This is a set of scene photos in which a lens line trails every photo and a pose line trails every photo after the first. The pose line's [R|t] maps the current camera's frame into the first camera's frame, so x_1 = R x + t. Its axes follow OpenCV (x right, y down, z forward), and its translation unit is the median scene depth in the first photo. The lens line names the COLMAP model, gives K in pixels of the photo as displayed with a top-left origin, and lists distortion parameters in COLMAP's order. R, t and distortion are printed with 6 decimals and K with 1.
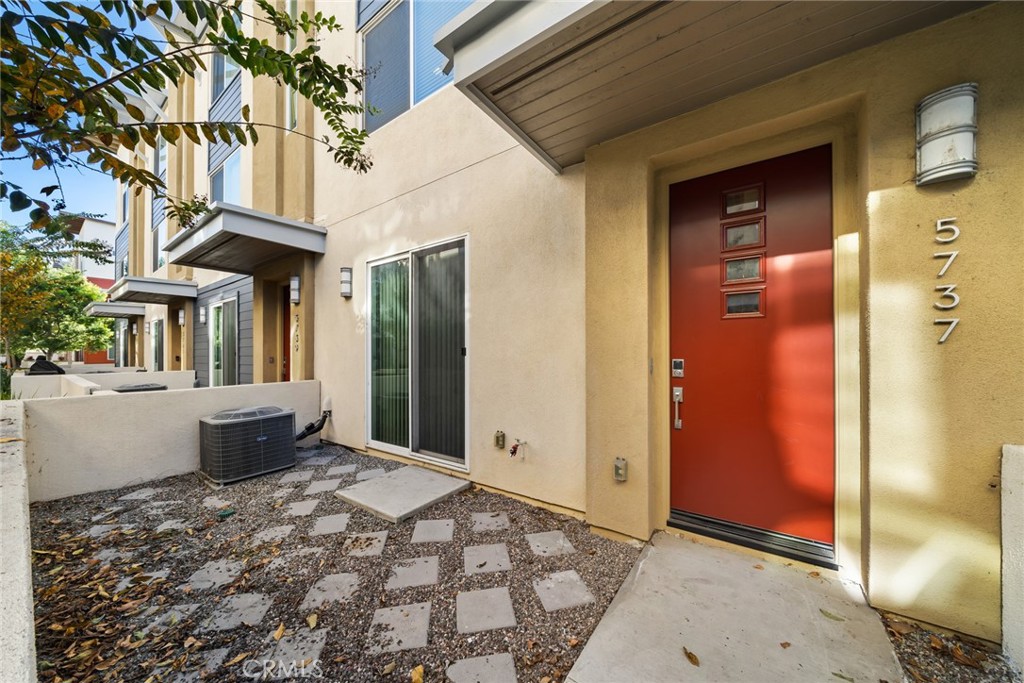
lens RADIAL K [[352.6, 0, 509.2], [0, 352.6, 350.9], [0, 0, 1]] dist [-0.007257, -0.000045]
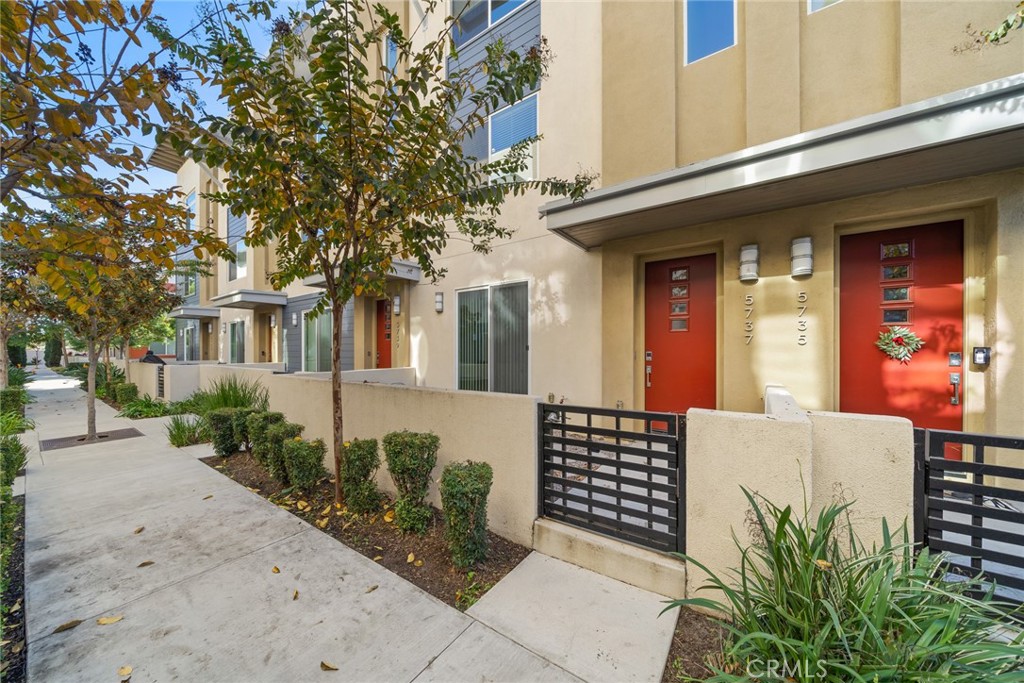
lens RADIAL K [[352.6, 0, 514.1], [0, 352.6, 346.8], [0, 0, 1]] dist [-0.007257, -0.000045]
pose [[0.999799, 0.000336, 0.020051, -0.231595], [-0.000331, 1.000000, -0.000250, -0.002669], [-0.020051, 0.000243, 0.999799, -0.703098]]
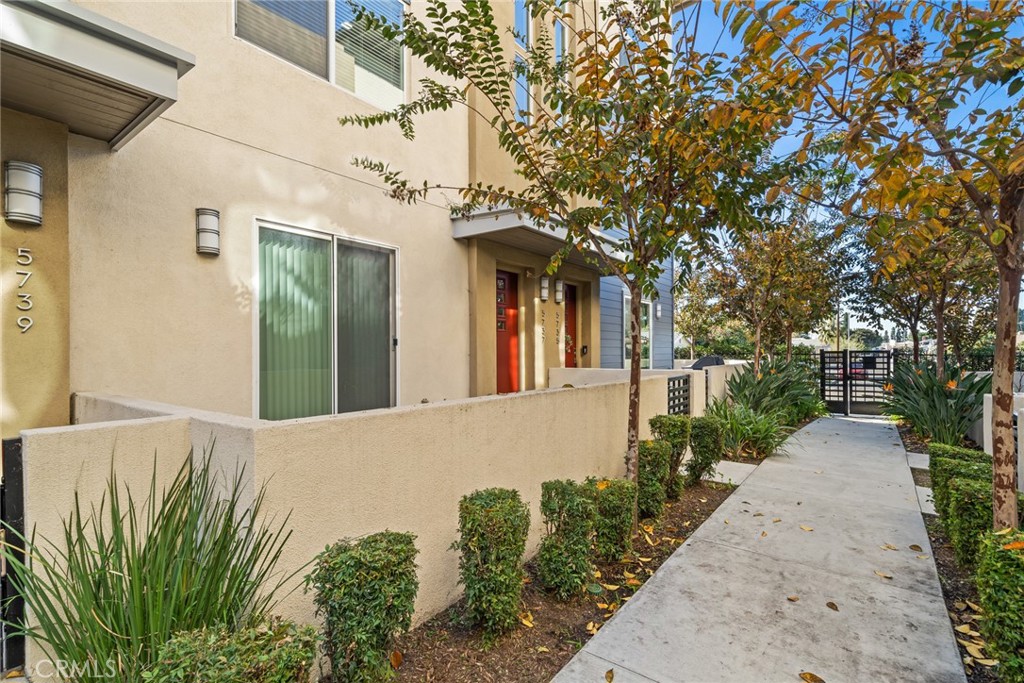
lens RADIAL K [[469.7, 0, 513.7], [0, 469.7, 347.1], [0, 0, 1]] dist [0.000323, 0.000085]
pose [[0.022813, 0.006999, 0.999715, -1.783927], [-0.010276, 0.999924, -0.006766, 0.027080], [-0.999687, -0.010119, 0.022883, 0.557527]]
